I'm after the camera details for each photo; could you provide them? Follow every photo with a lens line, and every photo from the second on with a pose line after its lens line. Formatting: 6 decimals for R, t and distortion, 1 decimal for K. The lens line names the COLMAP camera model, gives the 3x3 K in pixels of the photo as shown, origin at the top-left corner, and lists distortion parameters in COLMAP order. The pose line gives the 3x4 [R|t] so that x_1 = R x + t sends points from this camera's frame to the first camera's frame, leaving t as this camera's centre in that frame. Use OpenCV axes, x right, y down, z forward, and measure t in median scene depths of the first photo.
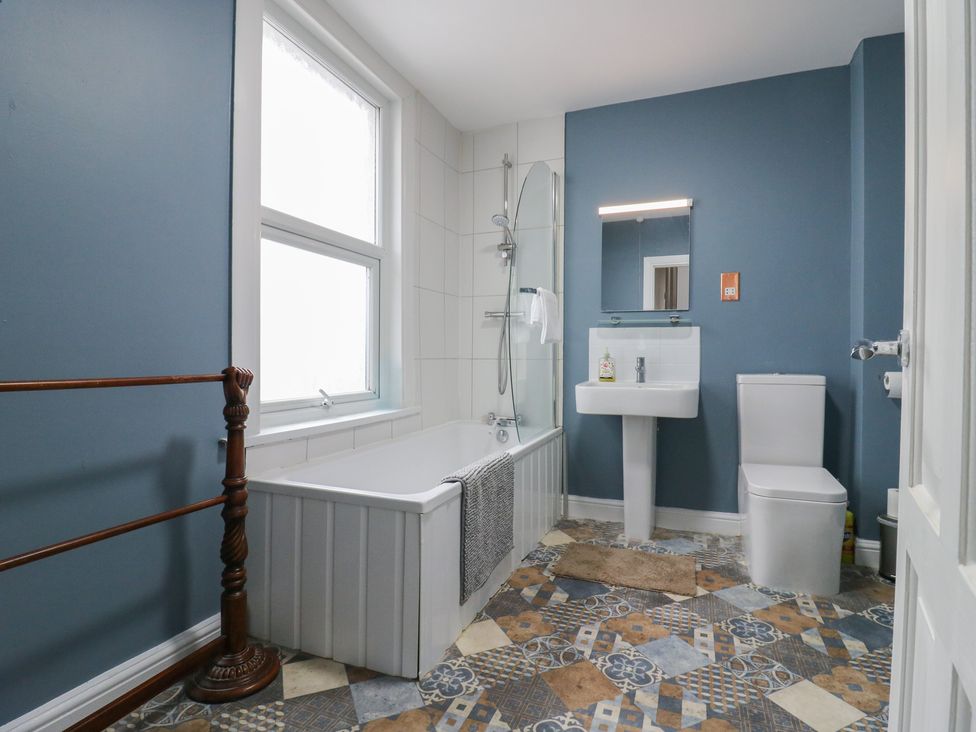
lens RADIAL K [[508.3, 0, 495.1], [0, 508.3, 355.0], [0, 0, 1]] dist [0.002462, -0.015542]
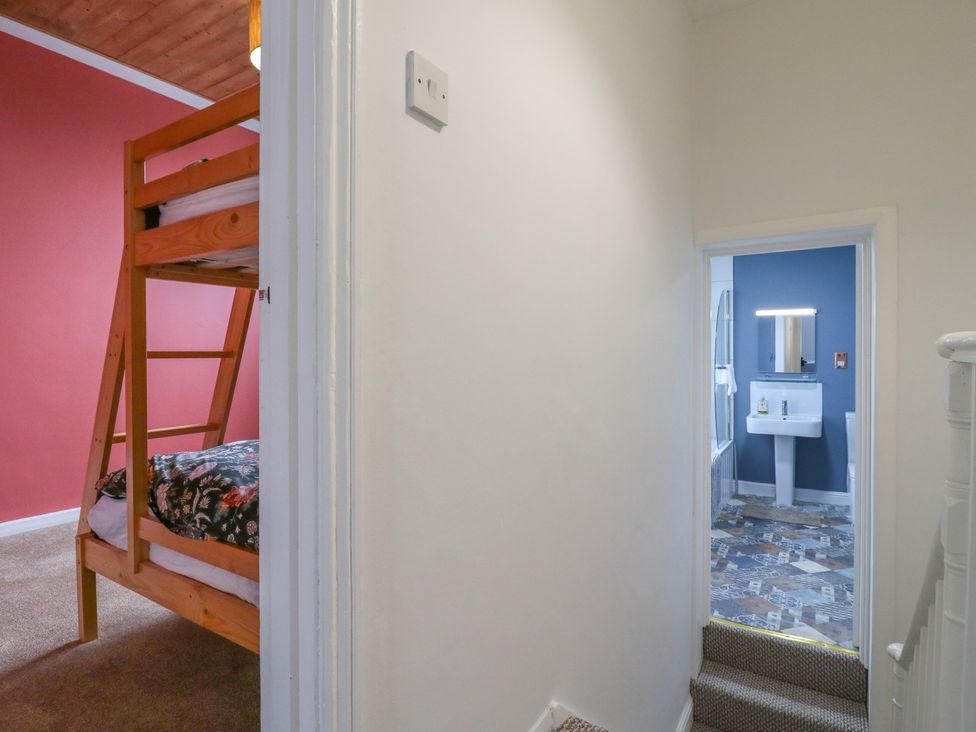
lens RADIAL K [[514.5, 0, 495.3], [0, 514.5, 357.6], [0, 0, 1]] dist [0.005851, -0.017234]
pose [[0.982930, -0.010307, -0.183692, -0.374022], [0.010375, 0.999946, -0.000592, -0.158740], [0.183688, -0.001324, 0.982984, -0.940237]]
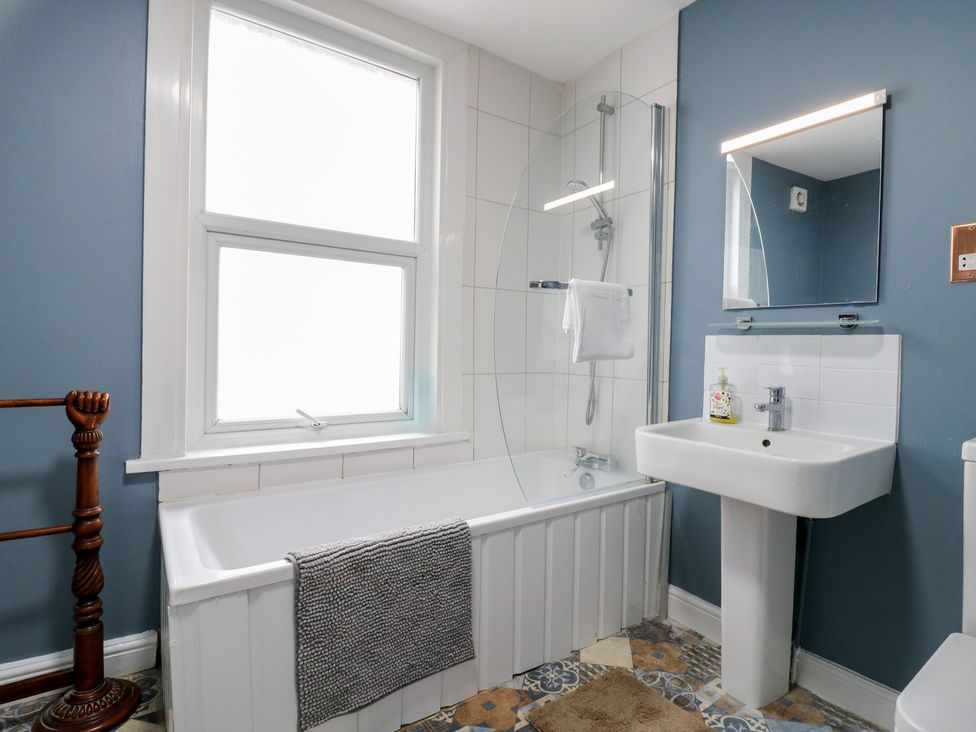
lens RADIAL K [[508.3, 0, 495.1], [0, 508.3, 355.0], [0, 0, 1]] dist [0.002462, -0.015542]
pose [[0.833014, 0.020148, -0.552885, 0.358543], [-0.014341, 0.999787, 0.014827, -0.038426], [0.553066, -0.004422, 0.833126, 0.361397]]
